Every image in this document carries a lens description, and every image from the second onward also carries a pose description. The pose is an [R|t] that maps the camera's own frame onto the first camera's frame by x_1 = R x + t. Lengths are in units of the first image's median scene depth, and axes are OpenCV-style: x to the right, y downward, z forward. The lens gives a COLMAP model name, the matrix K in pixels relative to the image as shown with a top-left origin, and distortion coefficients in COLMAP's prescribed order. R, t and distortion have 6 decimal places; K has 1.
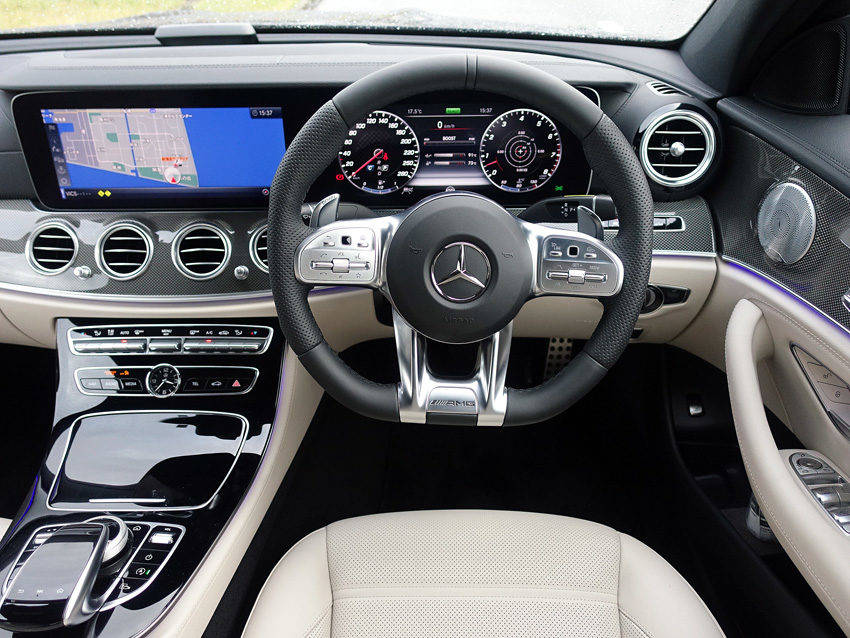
lens RADIAL K [[664.2, 0, 425.0], [0, 664.2, 319.0], [0, 0, 1]] dist [0.002933, -0.002807]
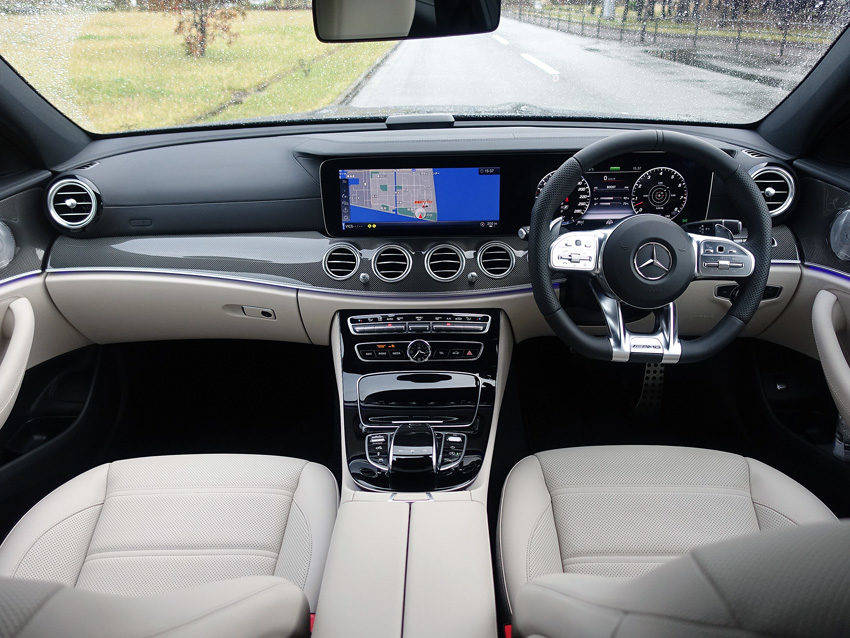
lens RADIAL K [[664.2, 0, 425.0], [0, 664.2, 319.0], [0, 0, 1]] dist [0.002933, -0.002807]
pose [[0.999943, -0.004196, -0.009774, -0.365242], [0.002980, 0.992616, -0.121259, 0.198007], [0.010210, 0.121223, 0.992573, -0.437055]]
